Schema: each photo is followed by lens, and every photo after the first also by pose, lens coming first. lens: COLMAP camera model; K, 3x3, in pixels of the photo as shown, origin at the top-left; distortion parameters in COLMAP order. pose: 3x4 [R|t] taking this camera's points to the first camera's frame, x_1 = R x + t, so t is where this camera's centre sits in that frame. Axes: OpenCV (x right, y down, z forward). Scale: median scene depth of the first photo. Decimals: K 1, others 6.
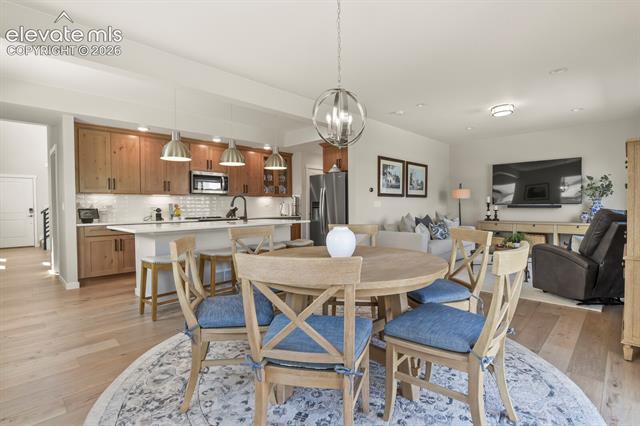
lens RADIAL K [[311.2, 0, 324.5], [0, 311.2, 210.9], [0, 0, 1]] dist [-0.006663, -0.001948]
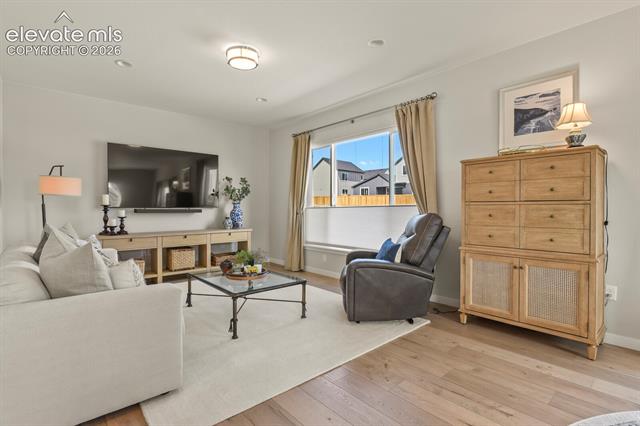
lens RADIAL K [[311.2, 0, 324.5], [0, 311.2, 210.9], [0, 0, 1]] dist [-0.006663, -0.001948]
pose [[0.065668, -0.002716, 0.997838, -0.038747], [0.018442, 0.999829, 0.001507, -0.010592], [-0.997671, 0.018303, 0.065707, 0.698000]]
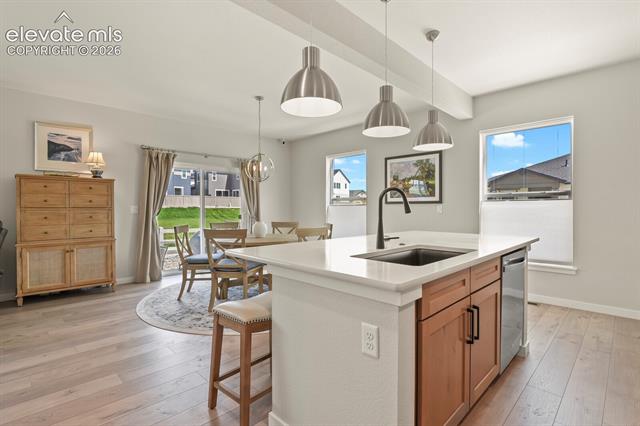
lens RADIAL K [[311.2, 0, 324.5], [0, 311.2, 210.9], [0, 0, 1]] dist [-0.006663, -0.001948]
pose [[-0.999897, 0.010624, 0.009619, -0.143960], [0.010891, 0.999544, 0.028165, -0.025130], [-0.009316, 0.028267, -0.999557, 1.127583]]
